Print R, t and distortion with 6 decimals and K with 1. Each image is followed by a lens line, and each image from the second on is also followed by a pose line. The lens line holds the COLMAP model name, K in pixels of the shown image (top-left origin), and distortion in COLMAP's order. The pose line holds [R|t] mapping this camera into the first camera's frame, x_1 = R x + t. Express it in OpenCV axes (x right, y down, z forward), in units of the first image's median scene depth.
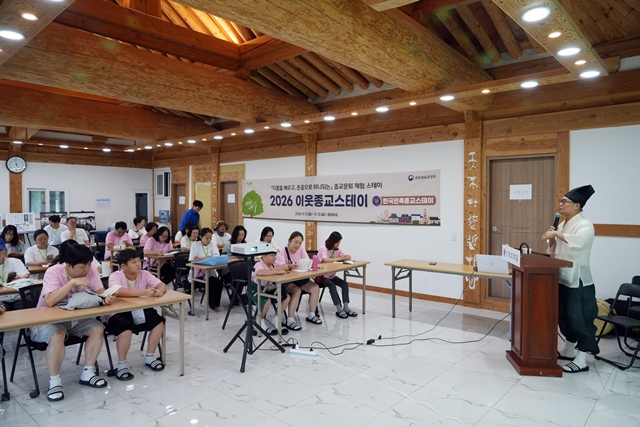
lens RADIAL K [[429.1, 0, 320.0], [0, 429.1, 213.5], [0, 0, 1]] dist [-0.034926, 0.001769]
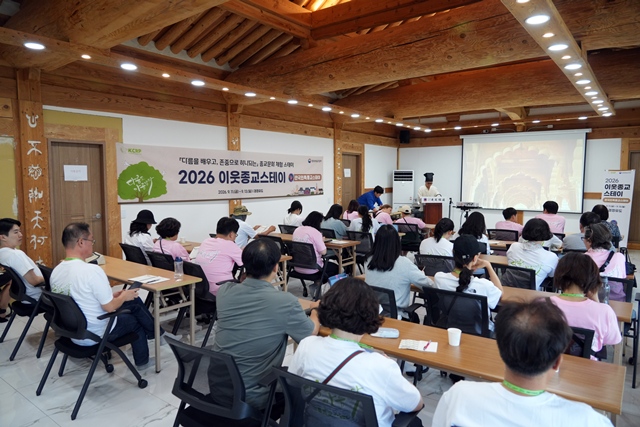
lens RADIAL K [[429.1, 0, 320.0], [0, 429.1, 213.5], [0, 0, 1]] dist [-0.034926, 0.001769]
pose [[-0.071970, -0.083536, 0.993902, -1.021666], [0.026907, 0.995961, 0.085657, -0.027732], [-0.997044, 0.032908, -0.069431, 0.933954]]
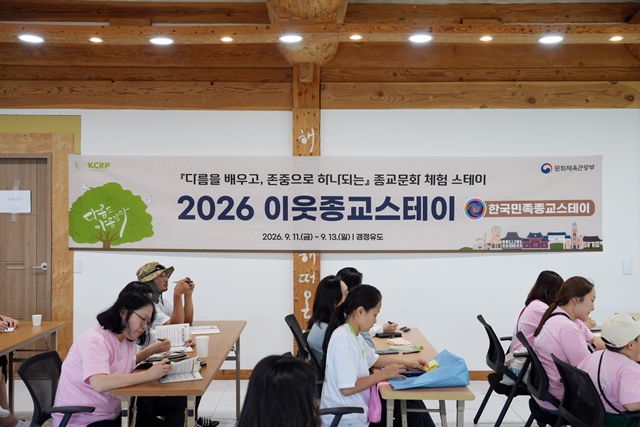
lens RADIAL K [[653.1, 0, 320.0], [0, 653.1, 213.5], [0, 0, 1]] dist [0.039650, 0.007547]
pose [[0.745407, -0.005841, 0.666584, -0.515023], [0.018519, 0.999757, -0.011949, -0.016186], [-0.666352, 0.021251, 0.745334, 0.484713]]
